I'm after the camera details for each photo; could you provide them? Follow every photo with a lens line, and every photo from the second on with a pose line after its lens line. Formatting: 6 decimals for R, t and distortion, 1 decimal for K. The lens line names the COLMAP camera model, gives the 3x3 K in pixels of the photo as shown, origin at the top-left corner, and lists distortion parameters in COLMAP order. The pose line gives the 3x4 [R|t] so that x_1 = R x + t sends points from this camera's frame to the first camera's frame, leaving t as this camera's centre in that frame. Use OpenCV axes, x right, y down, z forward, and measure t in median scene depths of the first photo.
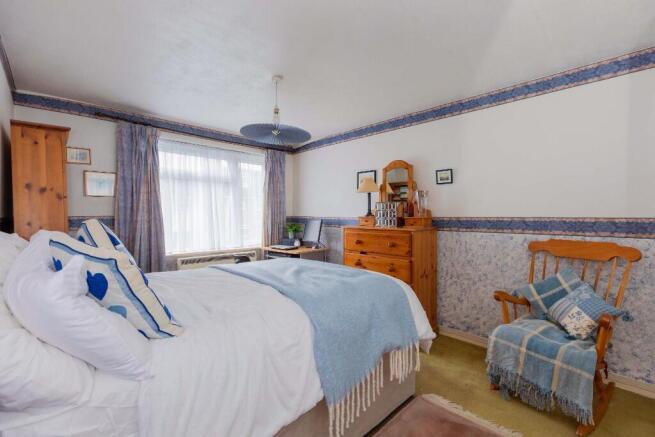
lens RADIAL K [[290.7, 0, 326.9], [0, 290.7, 219.3], [0, 0, 1]] dist [-0.001173, -0.000100]
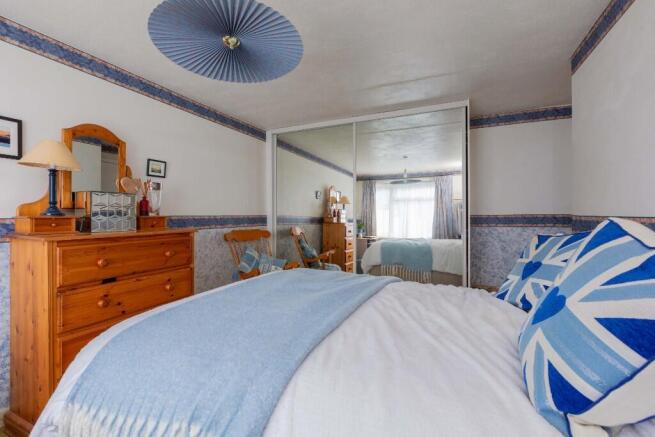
lens RADIAL K [[290.7, 0, 326.2], [0, 290.7, 216.0], [0, 0, 1]] dist [-0.001173, -0.000100]
pose [[-0.374493, -0.003358, 0.927224, -0.596340], [0.016618, 0.999809, 0.010332, -0.008151], [-0.927081, 0.019278, -0.374365, 0.897875]]
